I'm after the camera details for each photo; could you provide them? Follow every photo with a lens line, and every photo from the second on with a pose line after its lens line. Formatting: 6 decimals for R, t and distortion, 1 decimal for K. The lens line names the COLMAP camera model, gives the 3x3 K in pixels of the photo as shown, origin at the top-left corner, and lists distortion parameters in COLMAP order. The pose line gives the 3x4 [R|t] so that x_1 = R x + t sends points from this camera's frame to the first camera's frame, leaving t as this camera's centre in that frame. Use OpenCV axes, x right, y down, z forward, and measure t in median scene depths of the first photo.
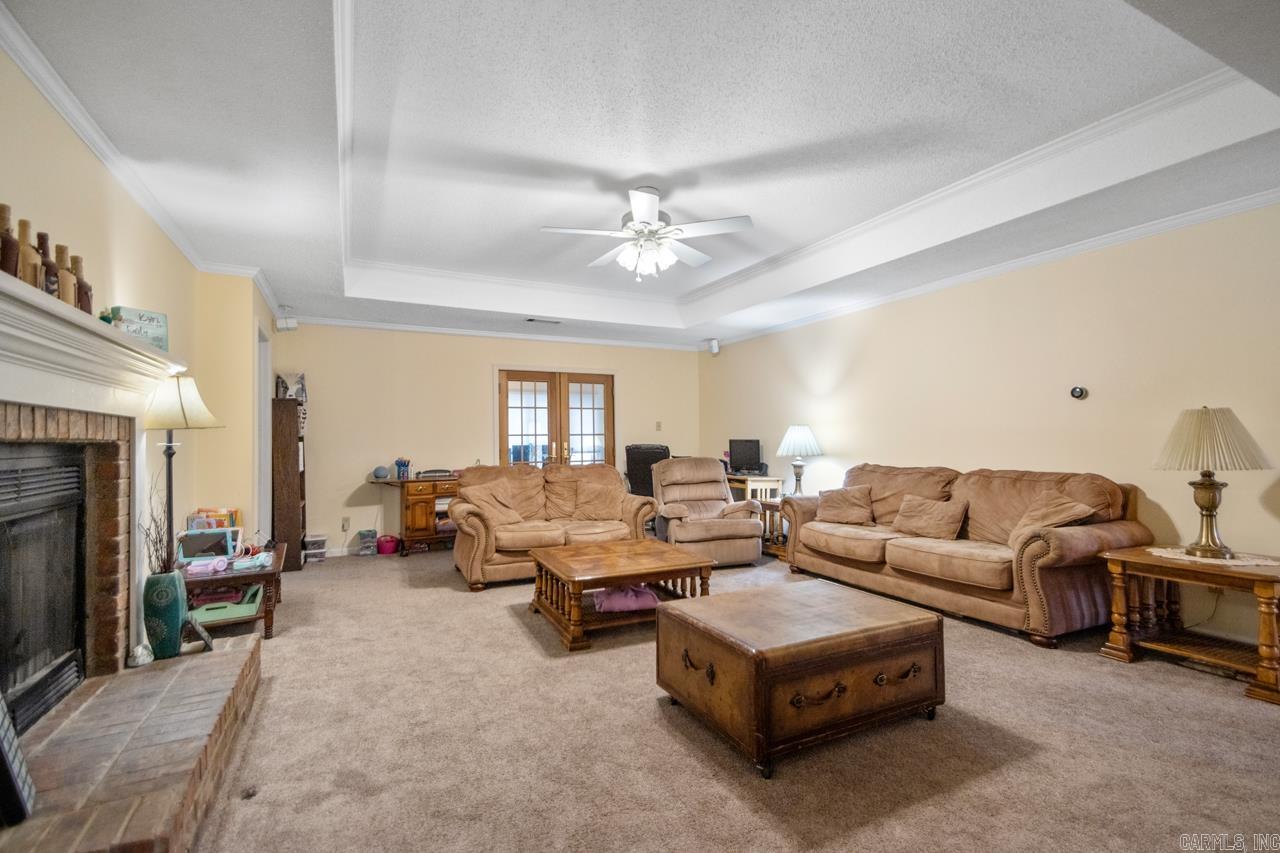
lens RADIAL K [[591.7, 0, 650.3], [0, 591.7, 435.1], [0, 0, 1]] dist [0.045940, -0.019584]
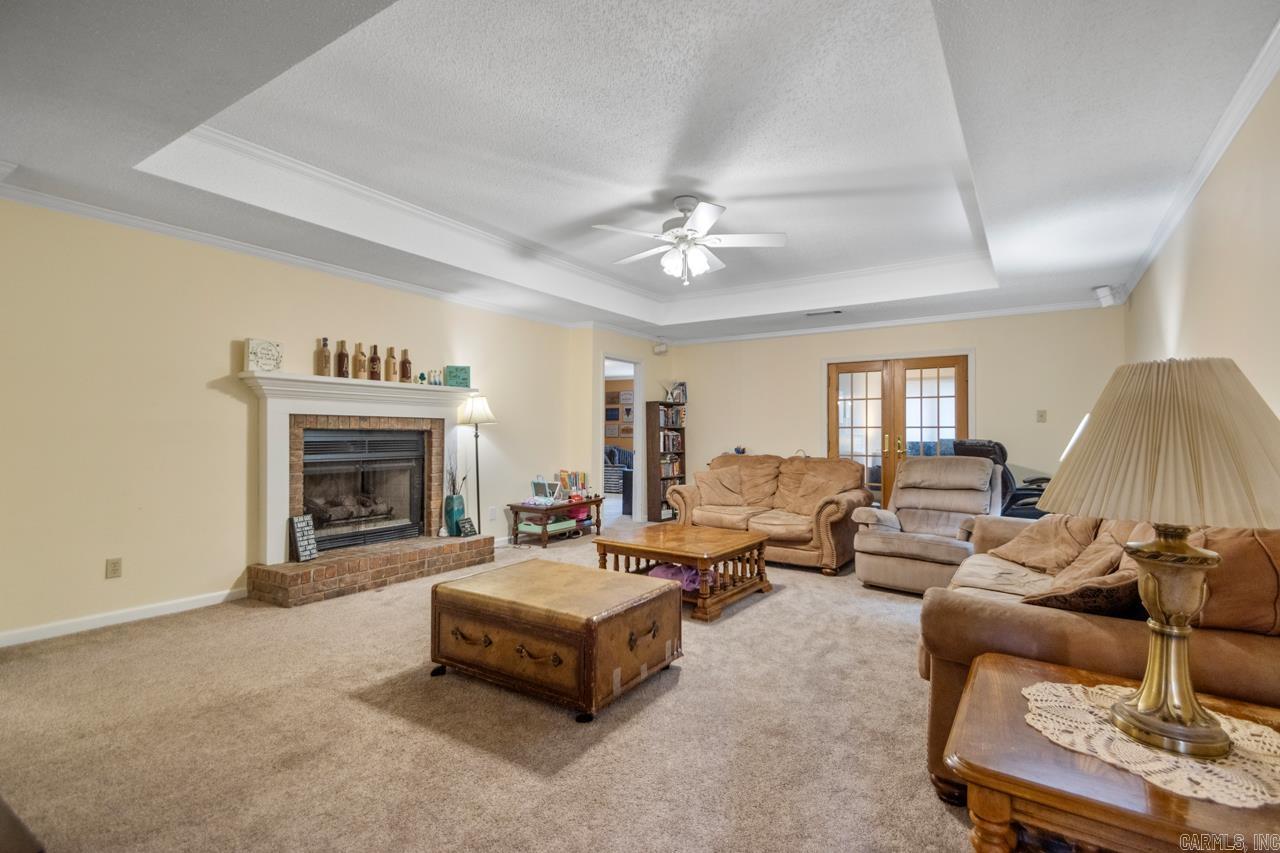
lens RADIAL K [[591.7, 0, 650.3], [0, 591.7, 435.1], [0, 0, 1]] dist [0.045940, -0.019584]
pose [[0.493300, 0.013042, -0.869761, 0.714038], [-0.001035, 0.999896, 0.014406, -0.001933], [0.869859, -0.006207, 0.493262, 0.330330]]
